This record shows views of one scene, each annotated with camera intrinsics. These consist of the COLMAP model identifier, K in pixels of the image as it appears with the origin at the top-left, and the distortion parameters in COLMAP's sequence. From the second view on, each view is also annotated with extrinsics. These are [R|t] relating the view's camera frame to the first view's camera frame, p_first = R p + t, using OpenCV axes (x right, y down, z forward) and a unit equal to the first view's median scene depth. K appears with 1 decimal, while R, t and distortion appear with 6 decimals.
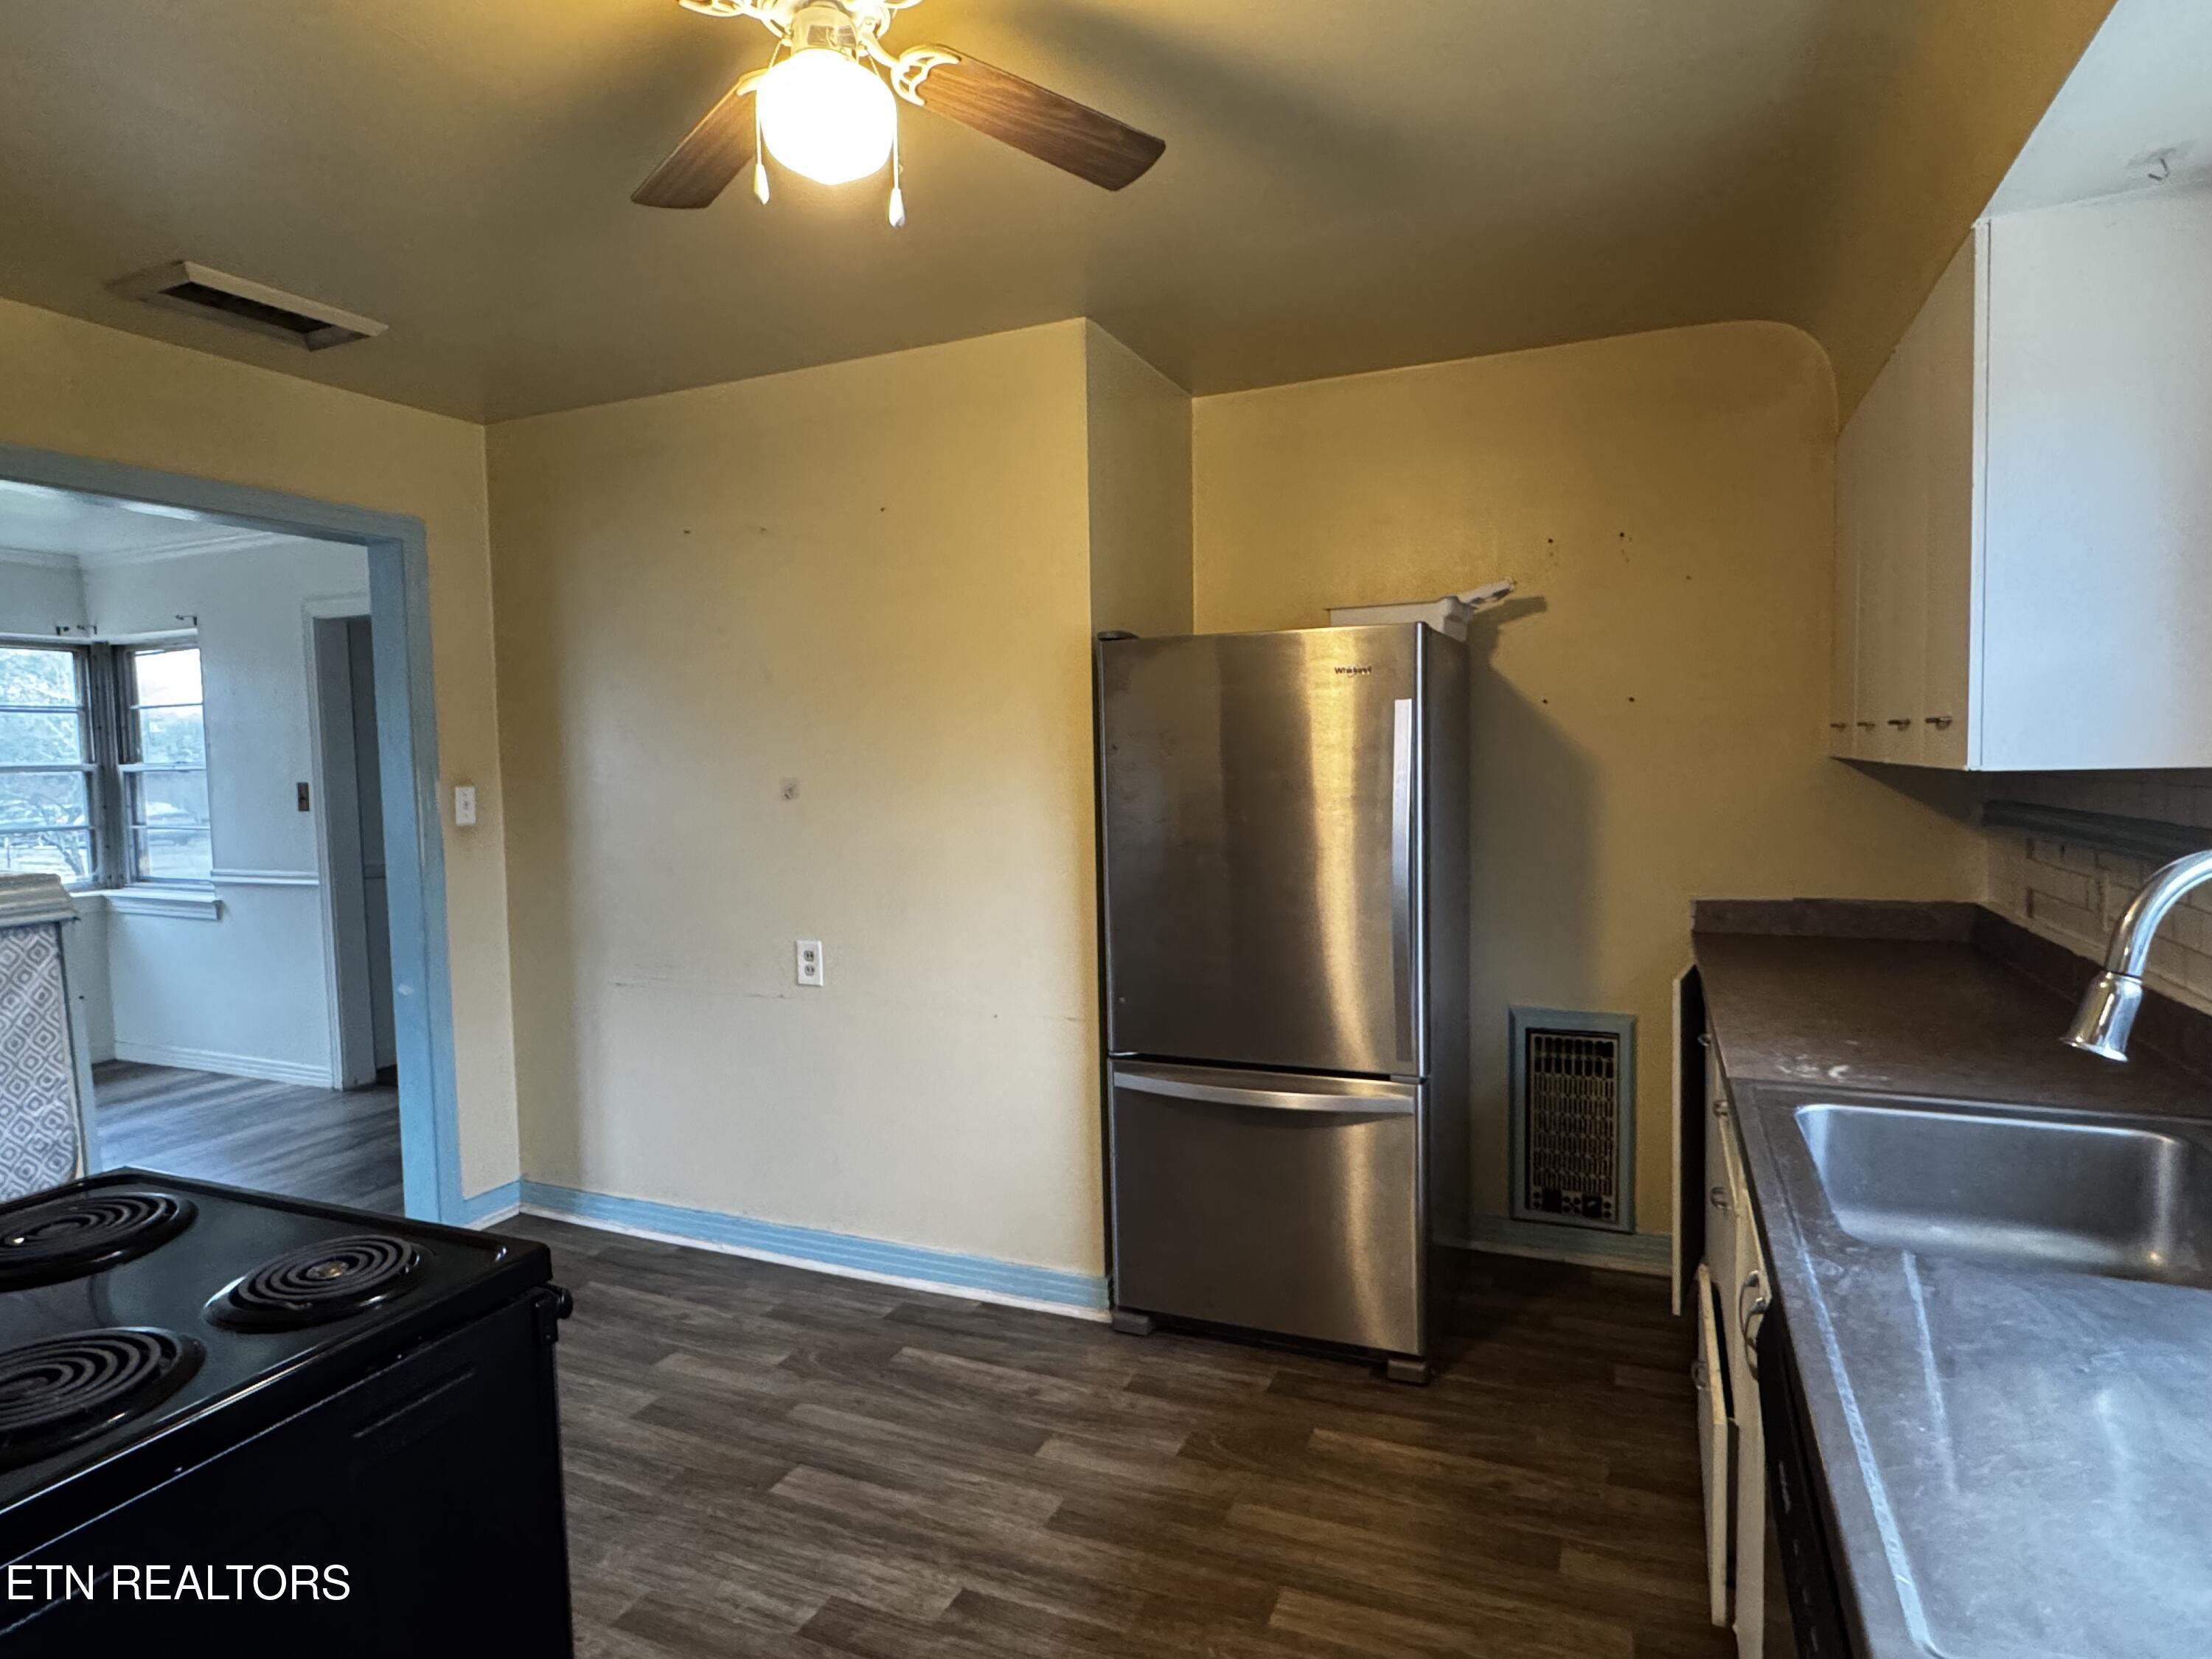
lens RADIAL K [[1260.4, 0, 1083.5], [0, 1260.4, 829.4], [0, 0, 1]] dist [-0.003539, 0.000994]
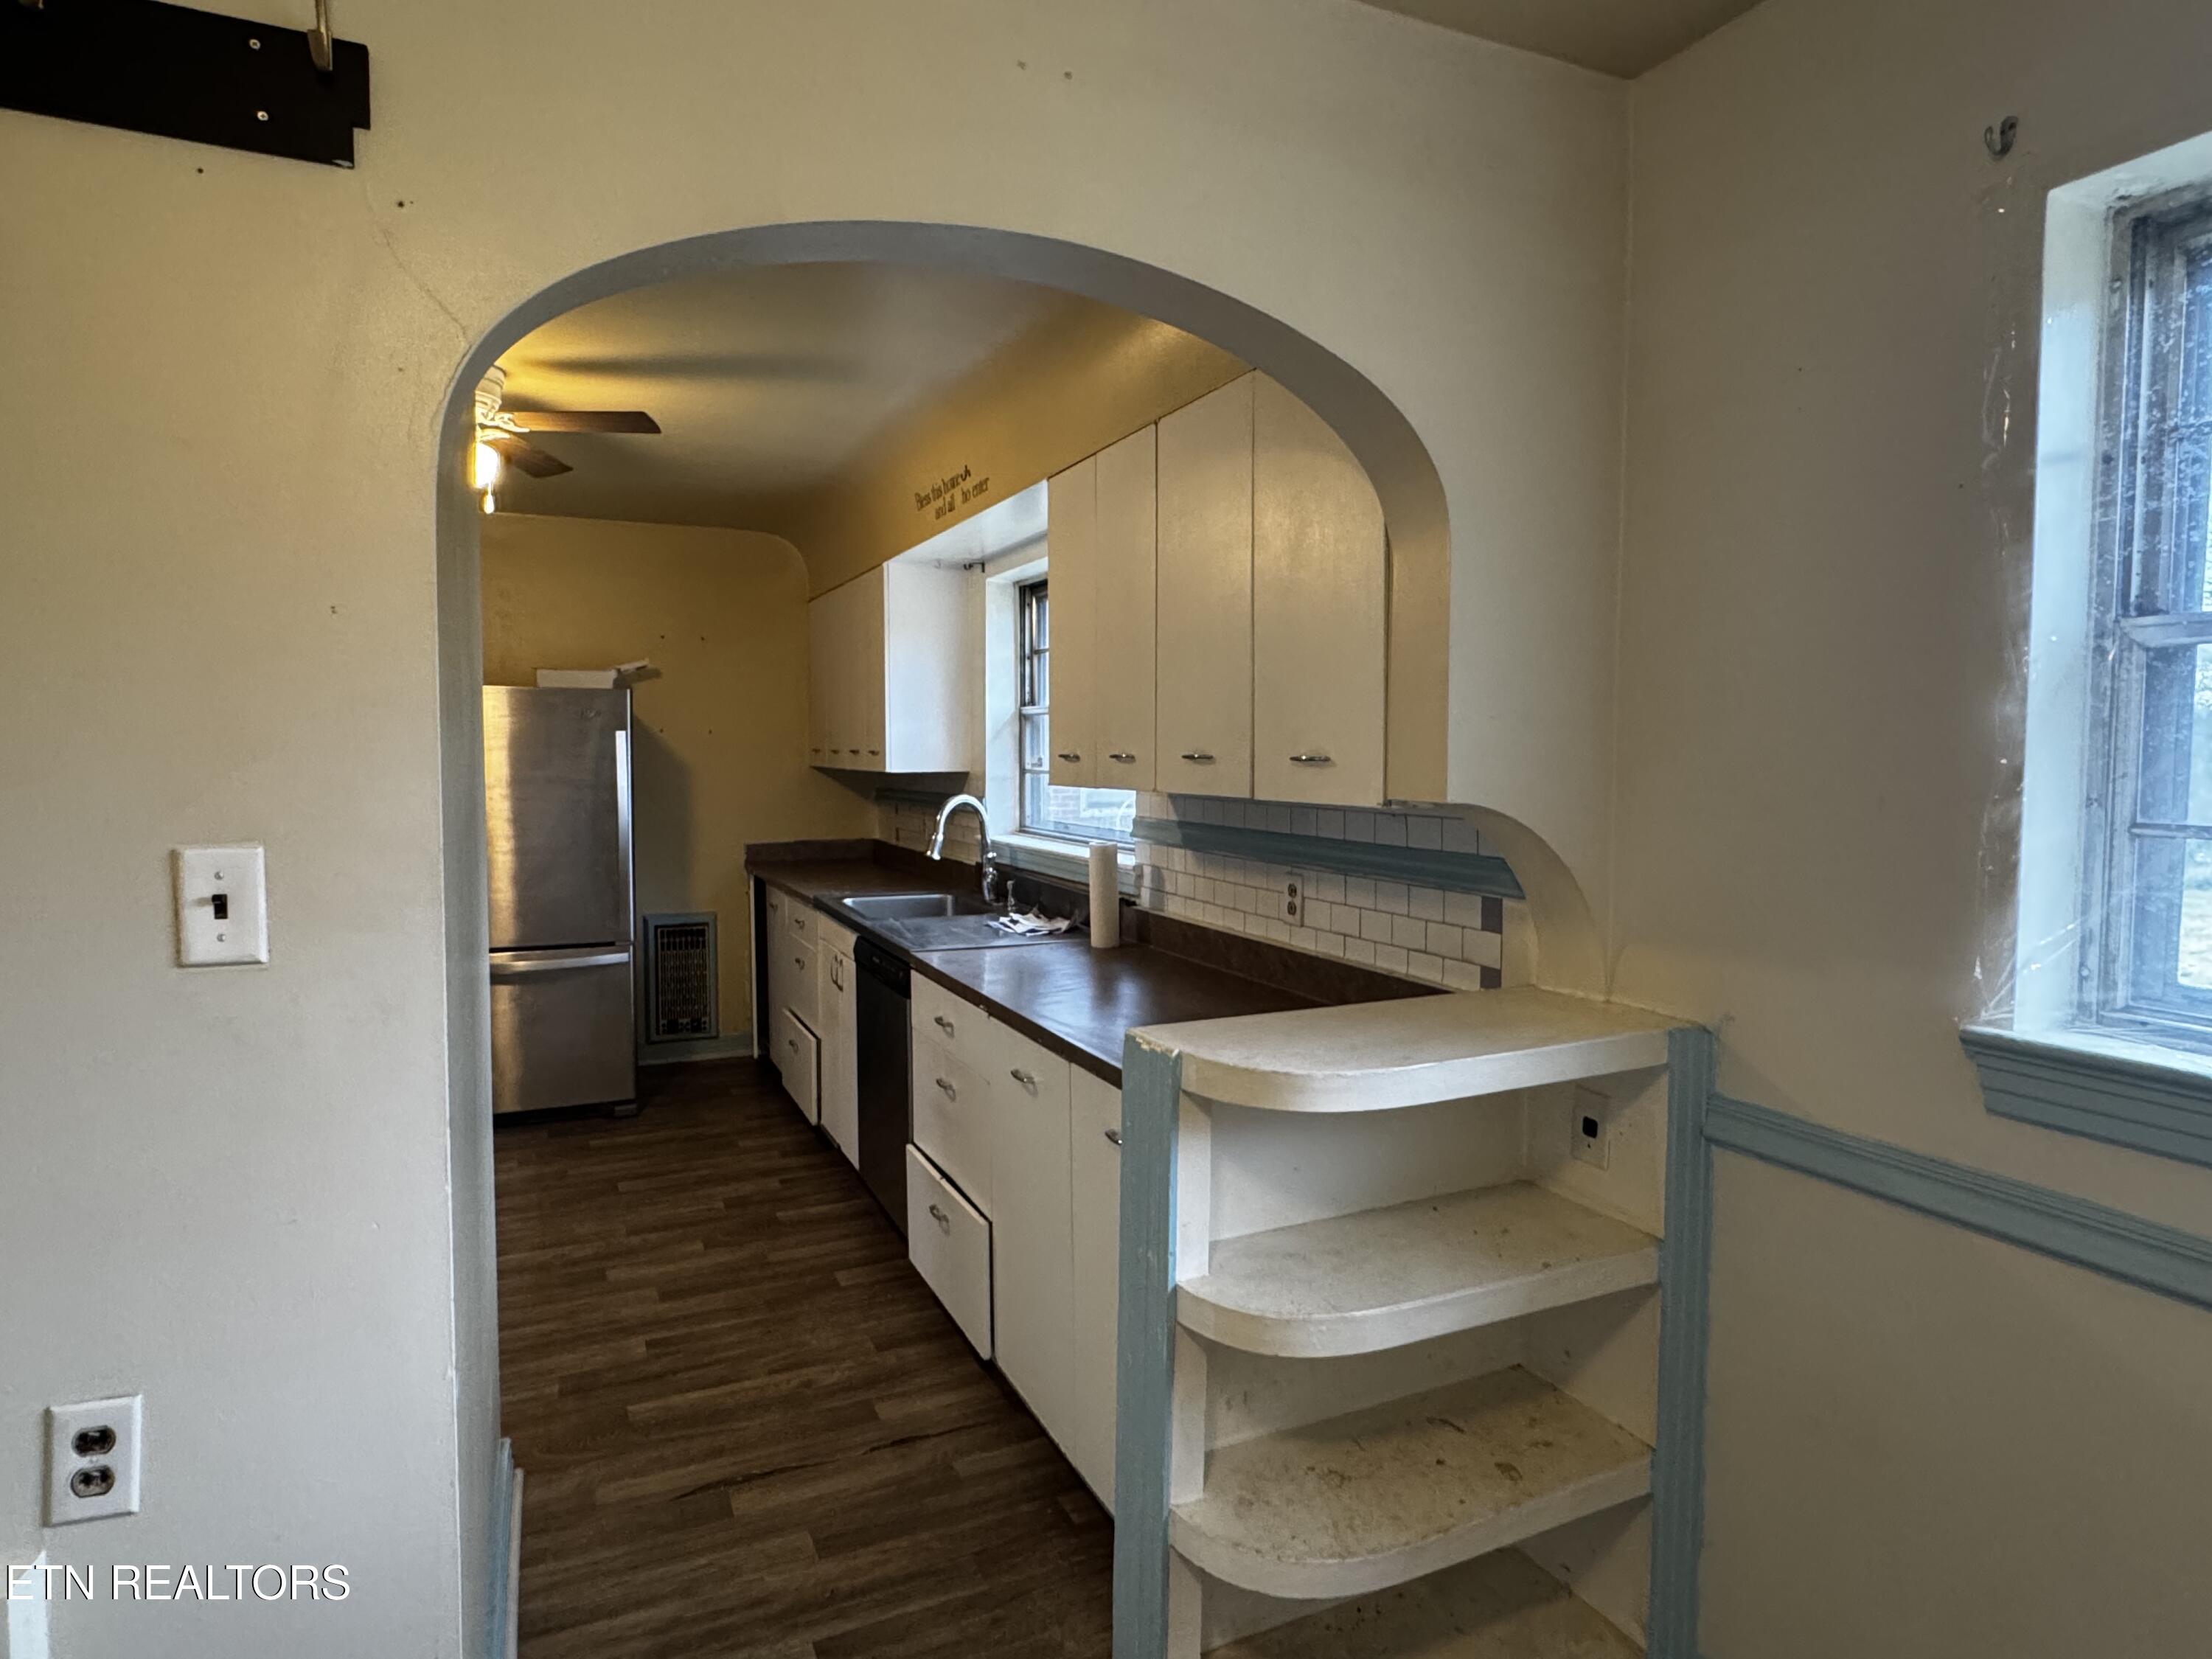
lens RADIAL K [[1260.4, 0, 1104.0], [0, 1260.4, 828.5], [0, 0, 1]] dist [-0.003539, 0.000994]
pose [[0.666208, -0.022752, 0.745419, -0.550650], [0.027910, 0.999595, 0.005566, 0.039851], [-0.745244, 0.017096, 0.666573, -0.624132]]
